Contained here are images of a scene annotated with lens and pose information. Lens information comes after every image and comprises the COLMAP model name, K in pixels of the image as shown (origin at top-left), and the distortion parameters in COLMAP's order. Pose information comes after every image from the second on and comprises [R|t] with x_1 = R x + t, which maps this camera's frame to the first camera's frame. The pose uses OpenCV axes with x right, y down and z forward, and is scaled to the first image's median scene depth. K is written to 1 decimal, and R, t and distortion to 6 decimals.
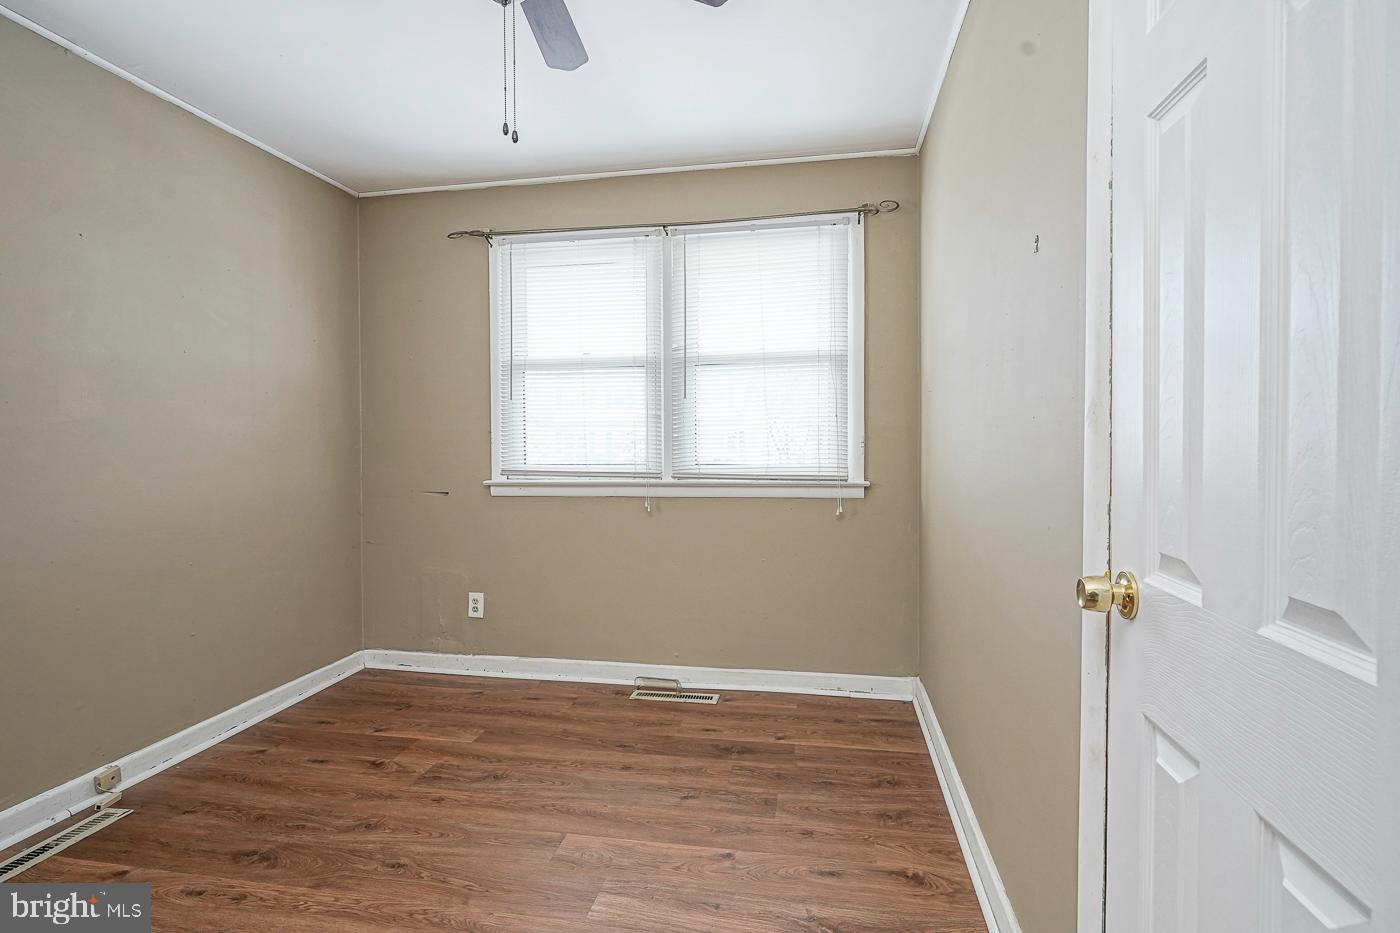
lens RADIAL K [[699.5, 0, 704.0], [0, 699.5, 469.9], [0, 0, 1]] dist [-0.002400, 0.004461]
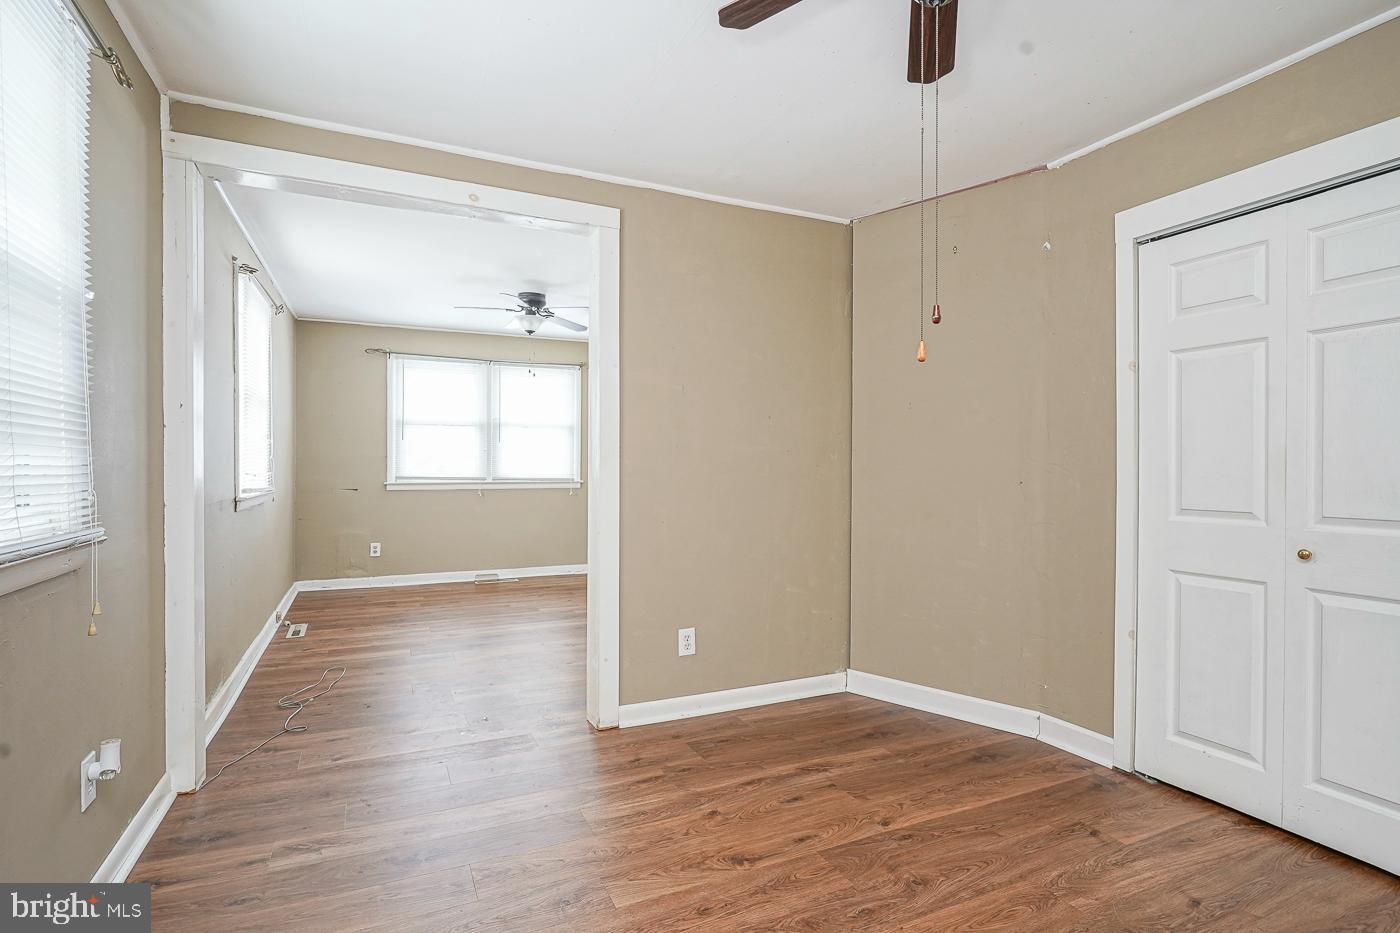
lens RADIAL K [[699.5, 0, 704.0], [0, 699.5, 469.9], [0, 0, 1]] dist [-0.002400, 0.004461]
pose [[0.821579, 0.006448, 0.570059, -0.684179], [0.007691, 0.999720, -0.022392, 0.031491], [-0.570043, 0.022781, 0.821299, -1.043533]]
